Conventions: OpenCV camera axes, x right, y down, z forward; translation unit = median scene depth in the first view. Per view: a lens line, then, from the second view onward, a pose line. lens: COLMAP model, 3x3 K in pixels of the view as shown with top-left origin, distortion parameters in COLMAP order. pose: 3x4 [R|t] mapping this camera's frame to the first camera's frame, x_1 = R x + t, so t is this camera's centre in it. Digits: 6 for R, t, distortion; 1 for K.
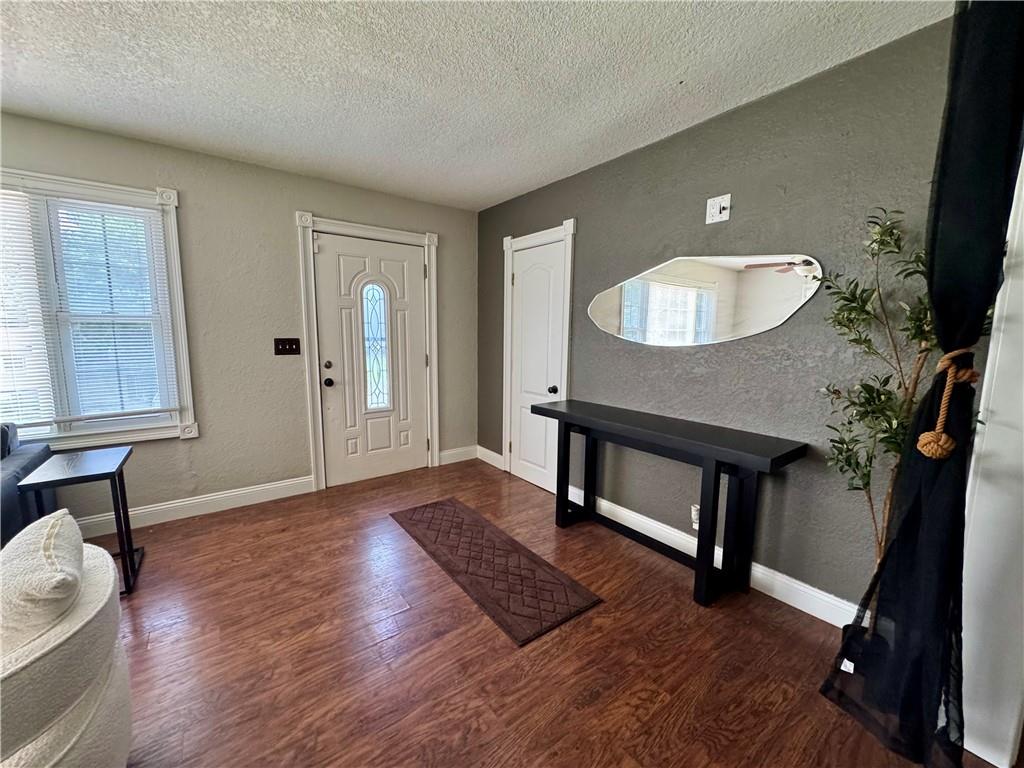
lens RADIAL K [[408.0, 0, 512.0], [0, 408.0, 384.0], [0, 0, 1]] dist [-0.000648, -0.000152]
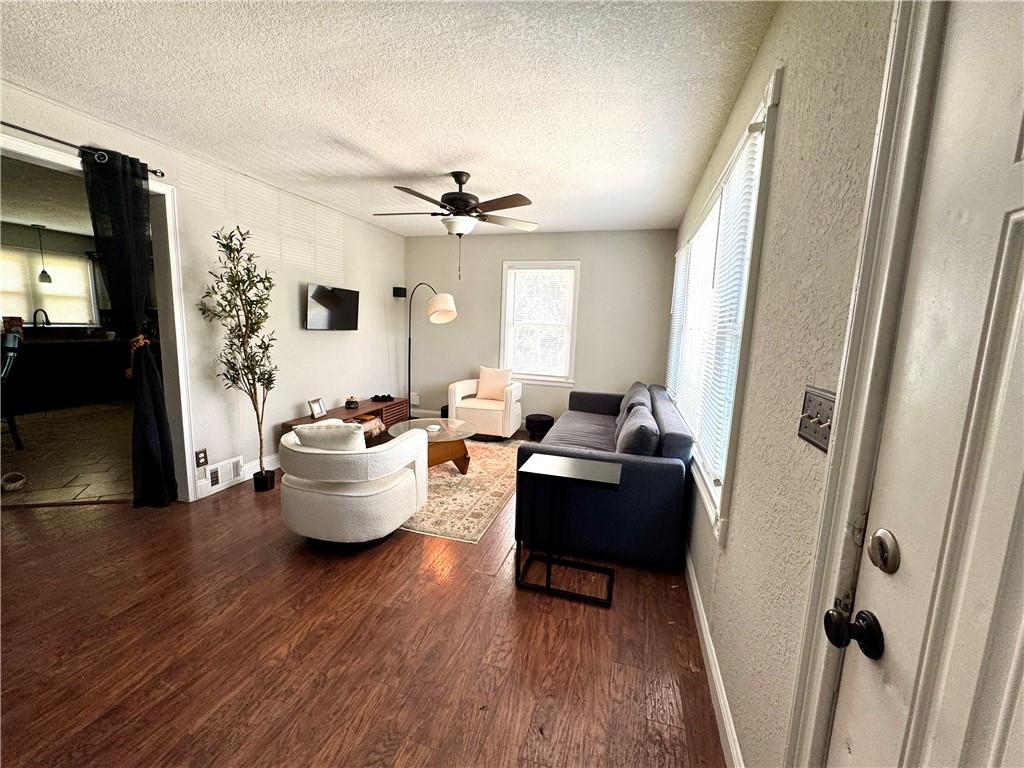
lens RADIAL K [[408.0, 0, 512.0], [0, 408.0, 384.0], [0, 0, 1]] dist [-0.000648, -0.000152]
pose [[-0.804610, 0.046075, -0.592013, -0.273705], [-0.117377, 0.964973, 0.234629, -0.204381], [0.582087, 0.258273, -0.771019, 1.414107]]
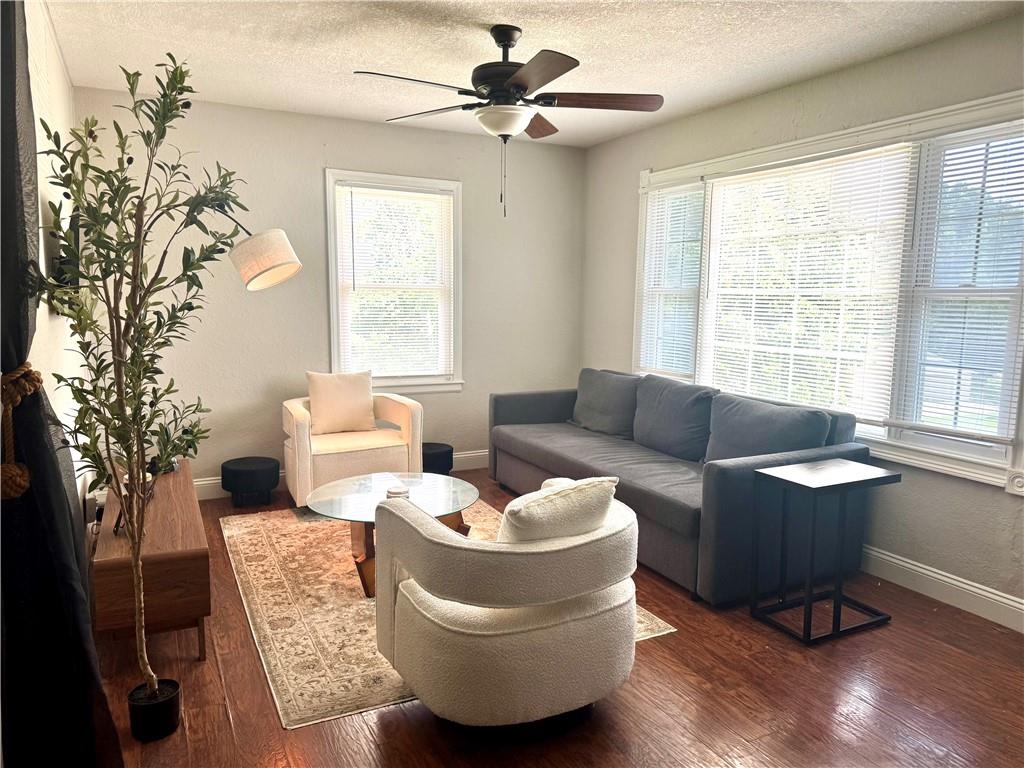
lens RADIAL K [[719.2, 0, 512.0], [0, 719.2, 384.0], [0, 0, 1]] dist [0.050427, -0.074923]
pose [[-0.176661, 0.111271, -0.977962, 0.393420], [-0.135162, 0.981434, 0.136082, -0.078229], [0.974947, 0.156224, -0.158341, 0.498429]]
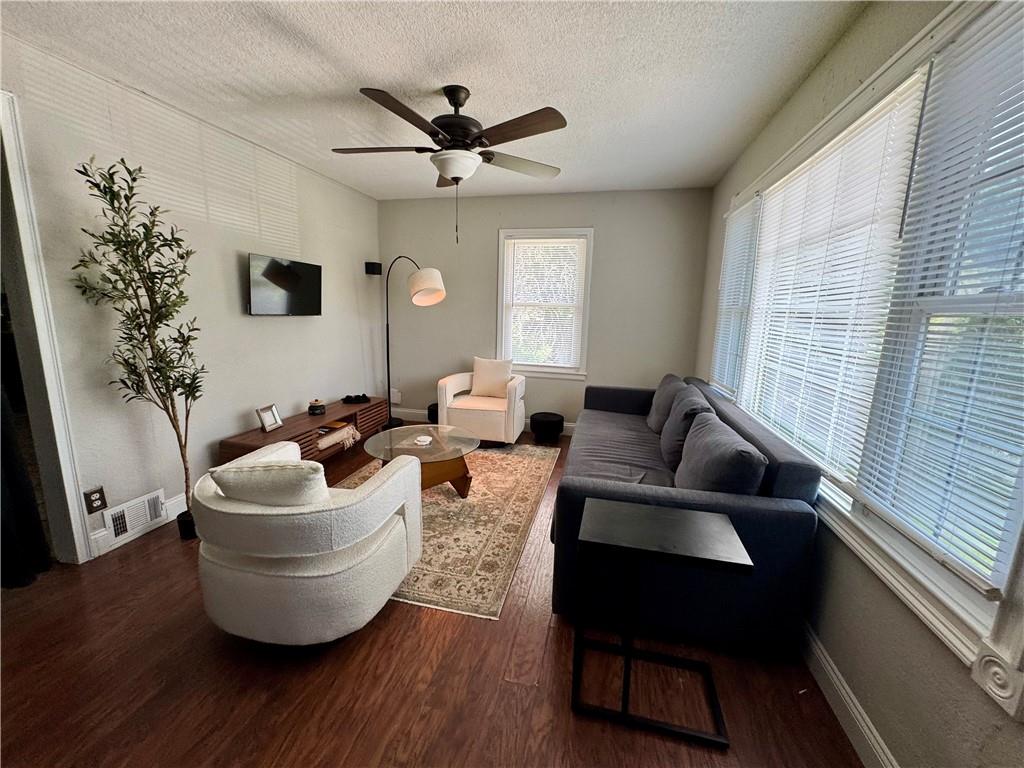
lens RADIAL K [[408.0, 0, 512.0], [0, 408.0, 384.0], [0, 0, 1]] dist [-0.000648, -0.000152]
pose [[-0.770931, 0.085602, -0.631140, -0.399304], [-0.112077, 0.957232, 0.266731, -0.154859], [0.626980, 0.276367, -0.728366, 1.083245]]
